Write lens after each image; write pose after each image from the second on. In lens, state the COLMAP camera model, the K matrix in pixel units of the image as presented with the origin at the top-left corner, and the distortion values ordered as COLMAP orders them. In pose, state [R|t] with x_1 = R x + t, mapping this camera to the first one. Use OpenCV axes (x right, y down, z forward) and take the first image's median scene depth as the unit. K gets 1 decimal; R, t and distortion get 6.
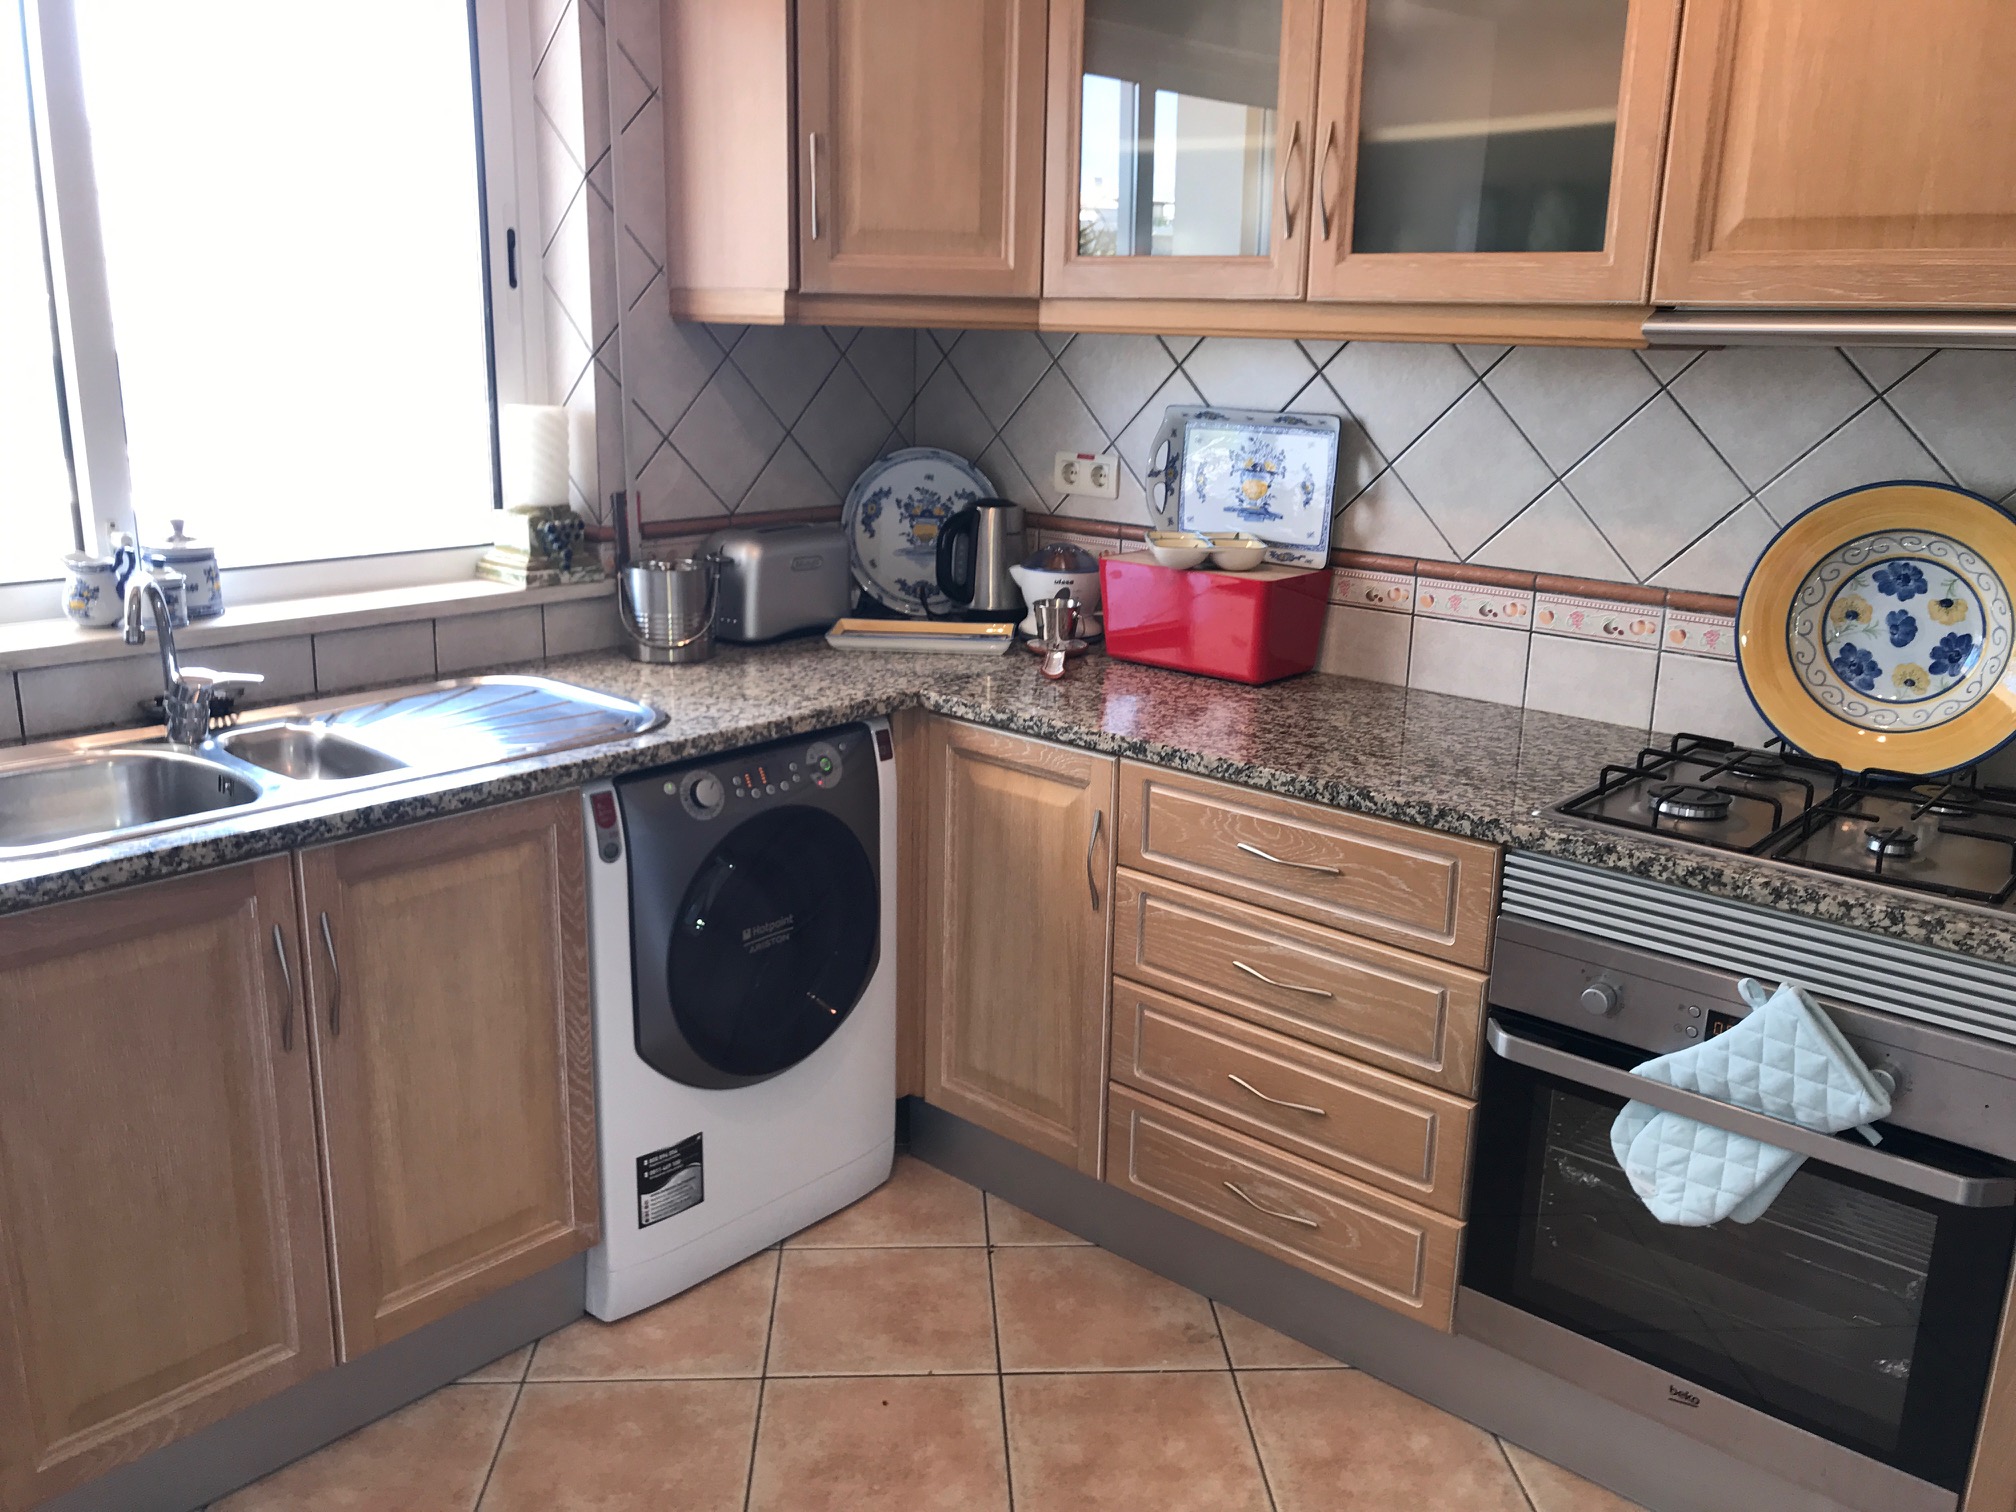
lens RADIAL K [[1673.9, 0, 1023.3], [0, 1673.9, 757.1], [0, 0, 1]] dist [0.027226, -0.029083]
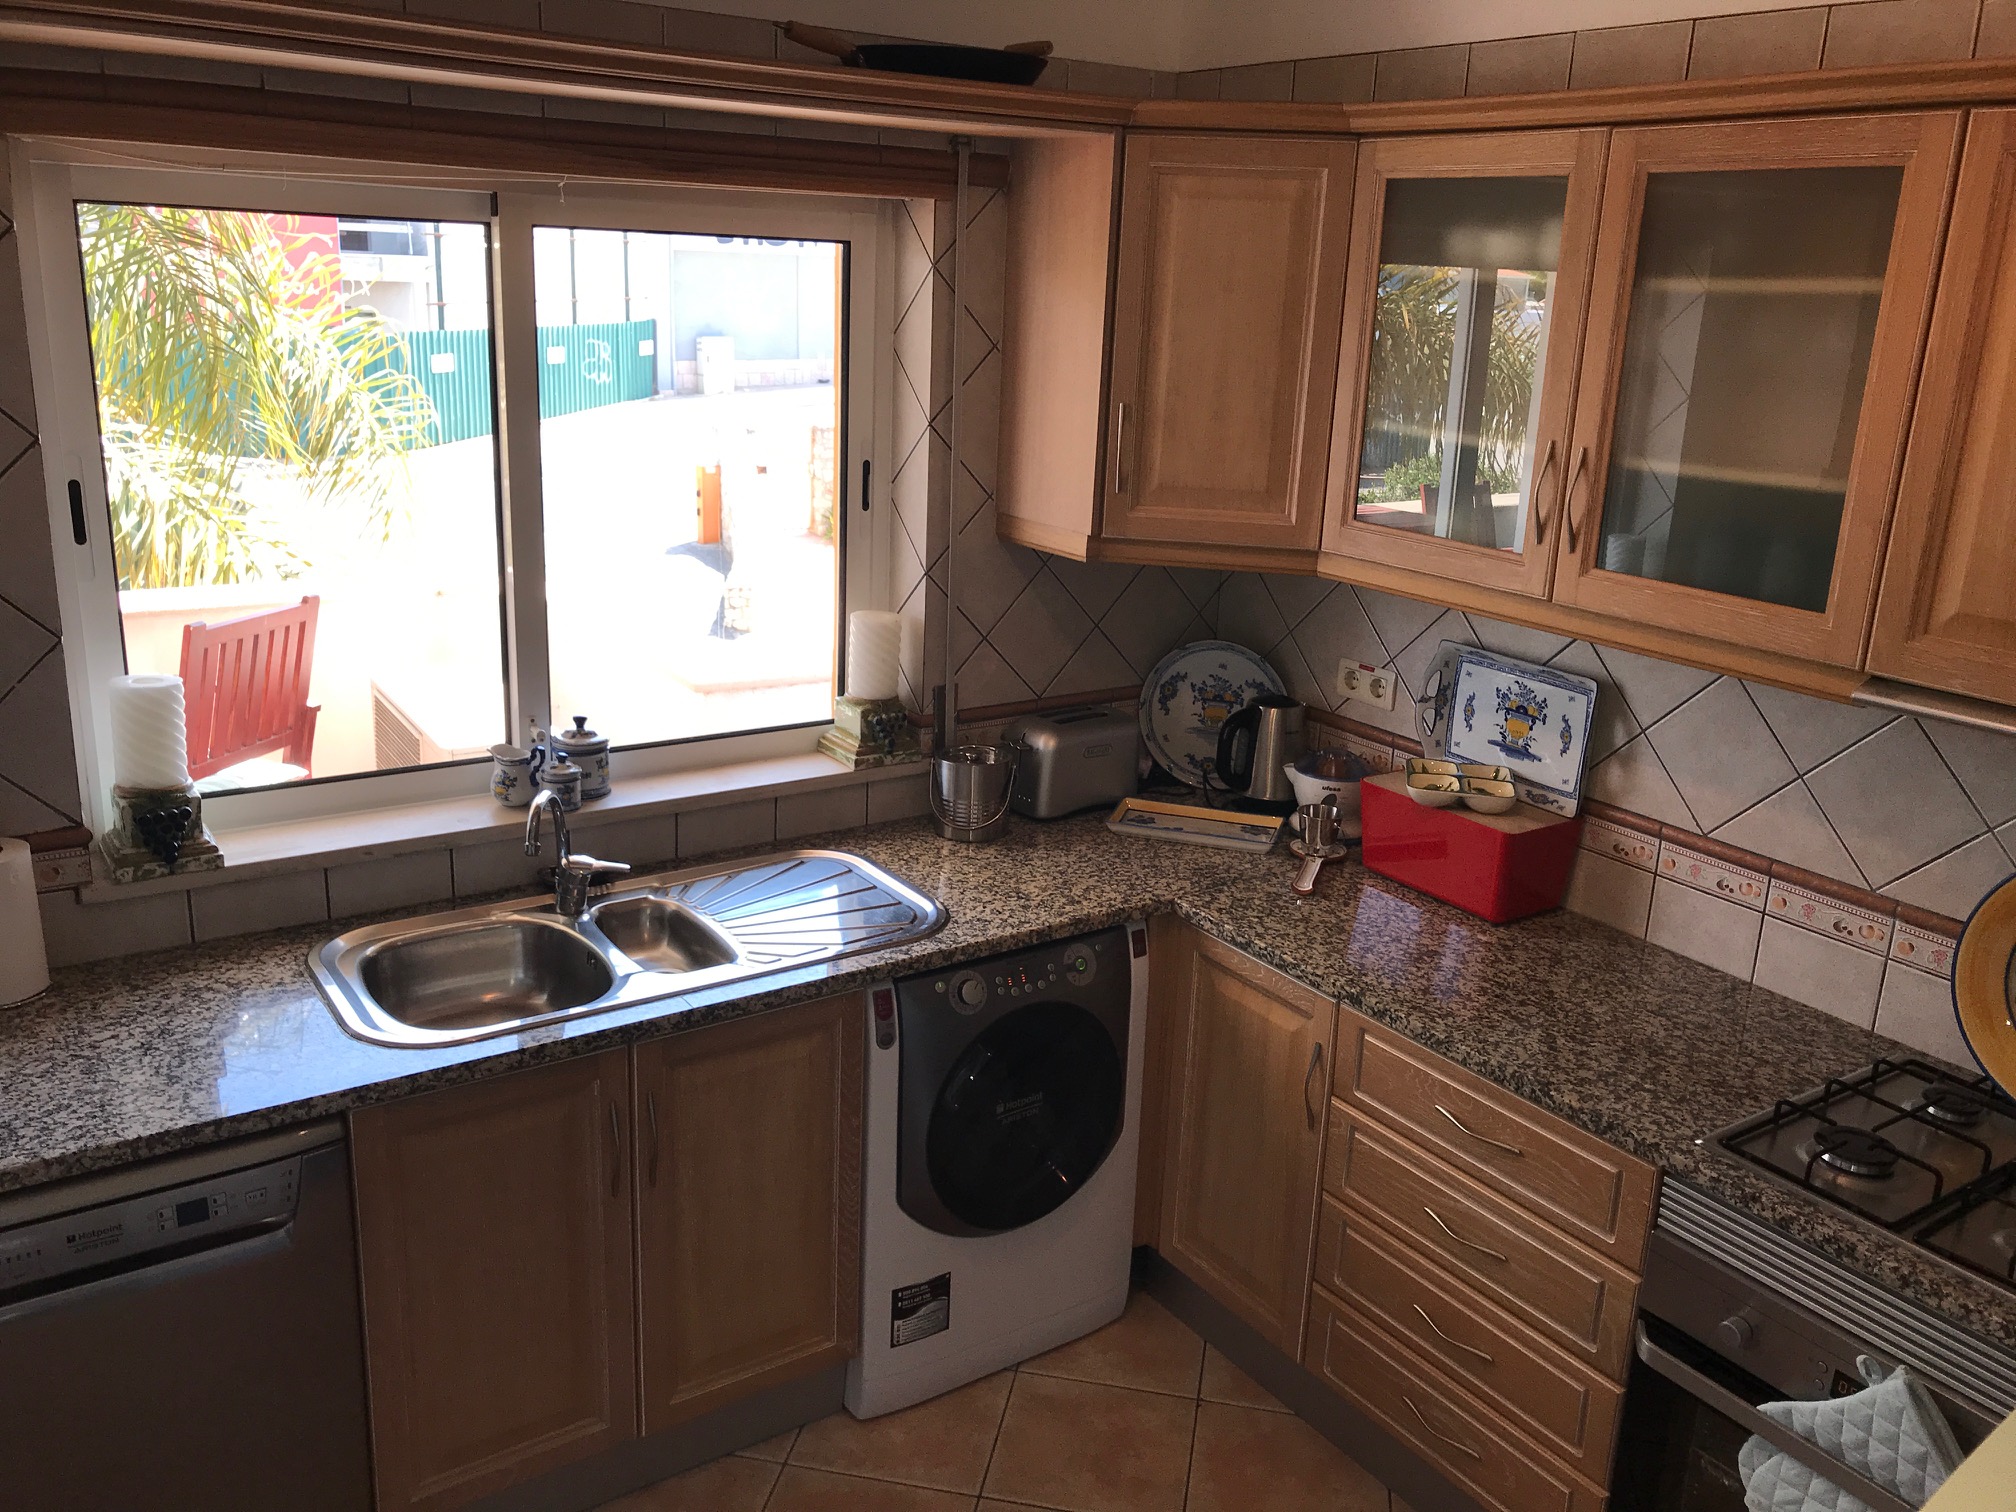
lens RADIAL K [[1673.9, 0, 1018.9], [0, 1673.9, 751.7], [0, 0, 1]] dist [0.027226, -0.029083]
pose [[0.968742, 0.087212, -0.232237, 0.096659], [-0.082134, 0.996124, 0.031466, -0.182546], [0.234081, -0.011408, 0.972150, -0.120372]]
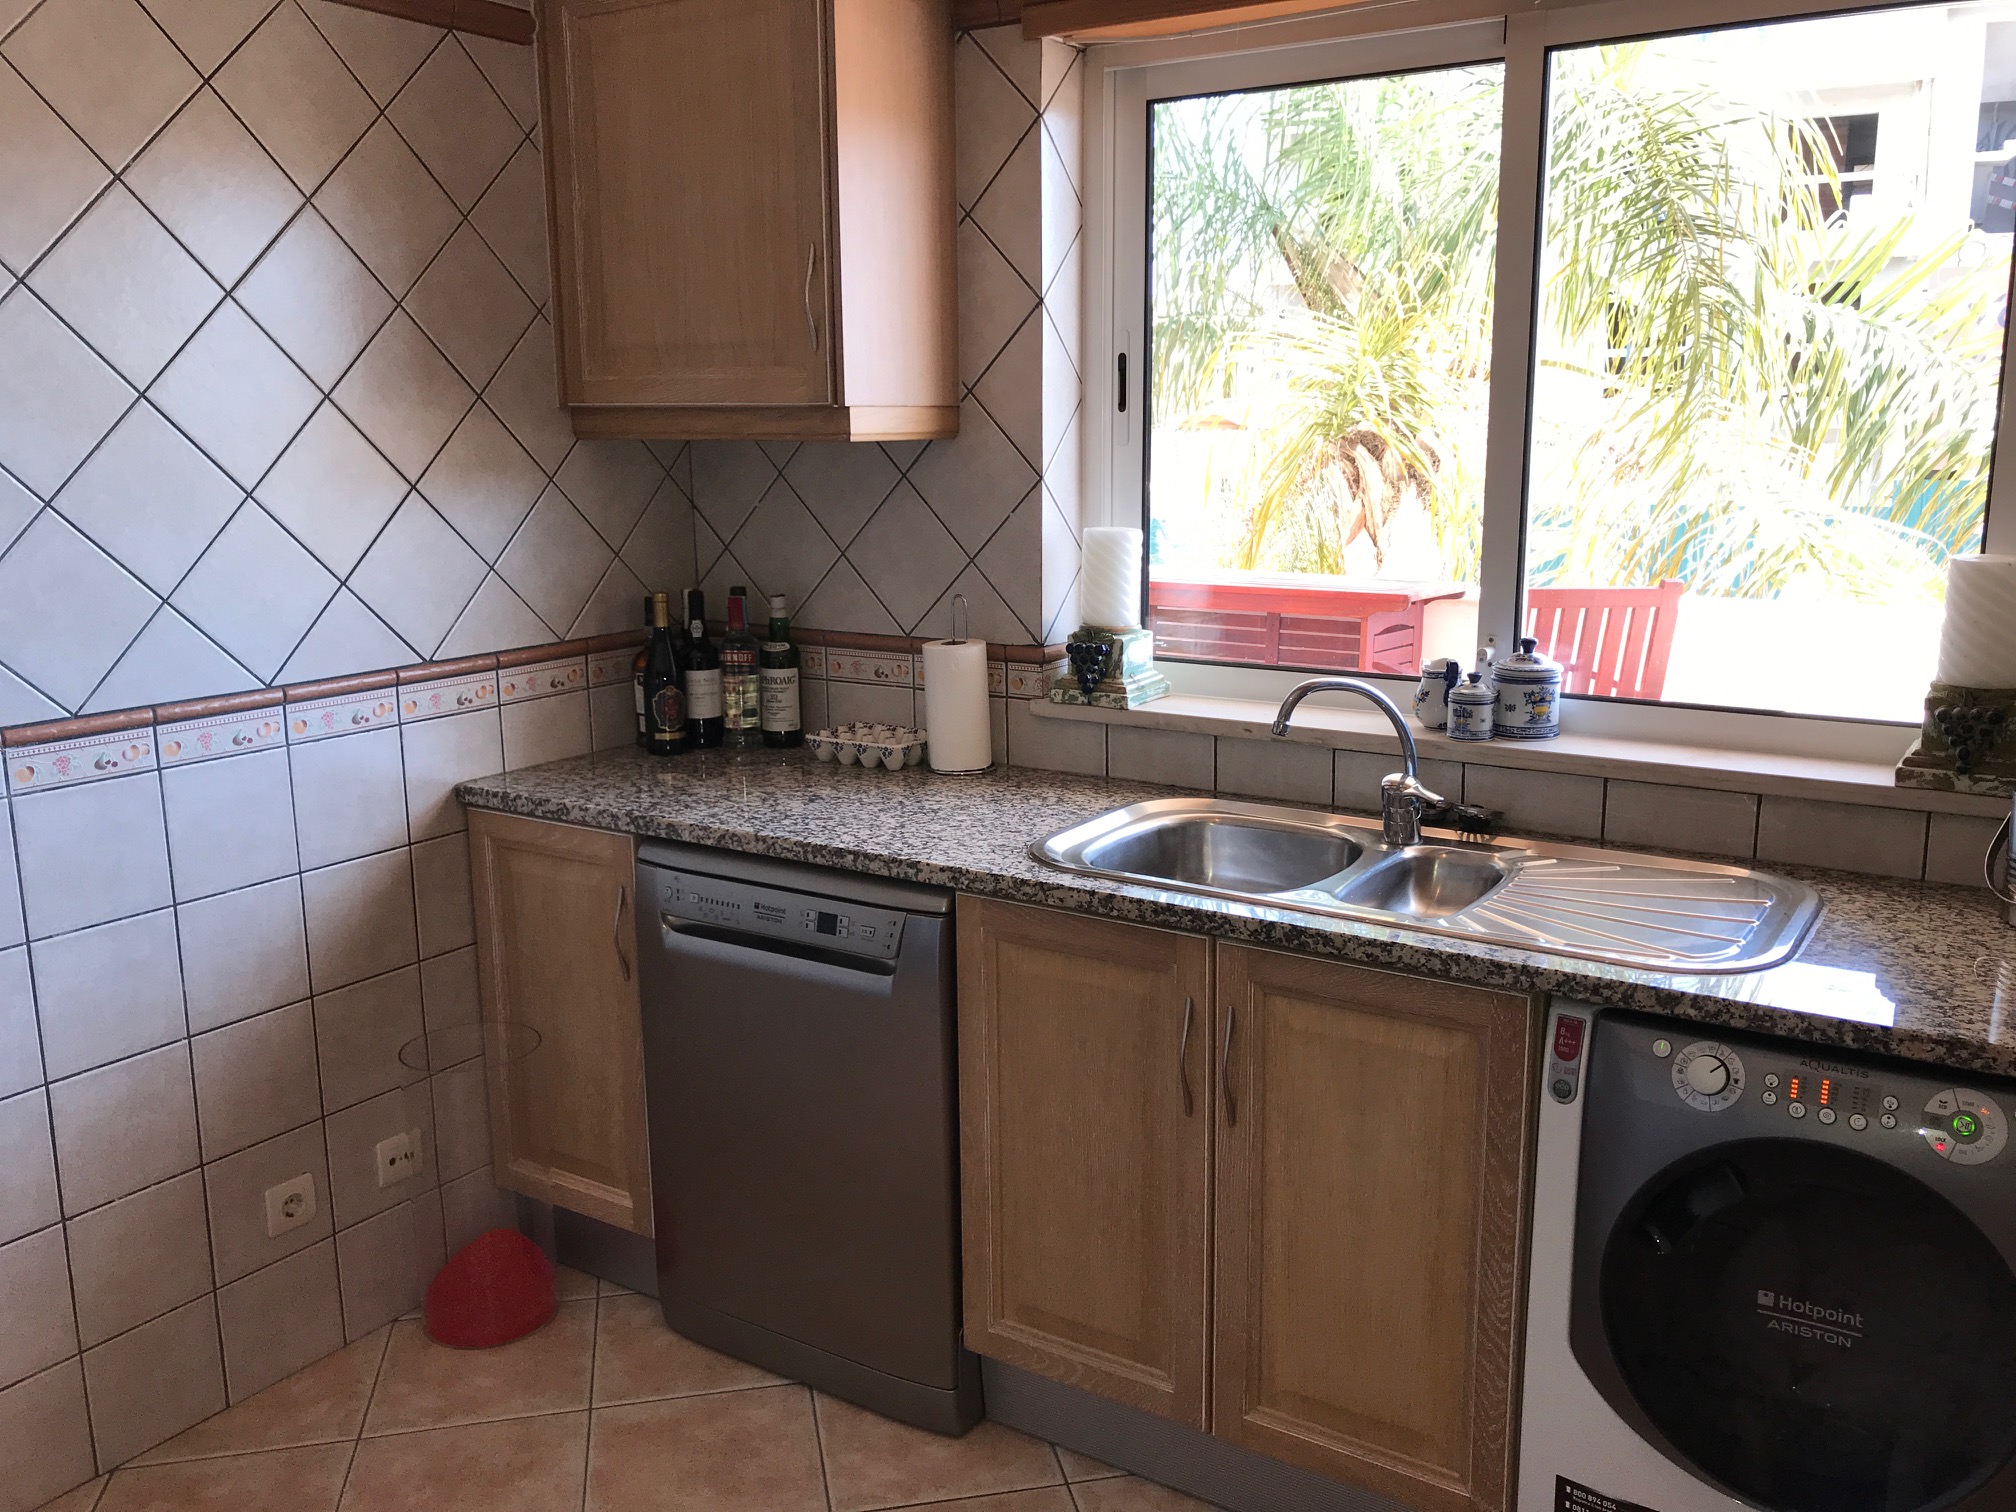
lens RADIAL K [[1673.9, 0, 972.8], [0, 1673.9, 741.7], [0, 0, 1]] dist [0.027226, -0.029083]
pose [[0.114660, 0.166464, -0.979358, 0.468344], [-0.238910, 0.961546, 0.135465, -0.141133], [0.964249, 0.218446, 0.150020, 0.540113]]
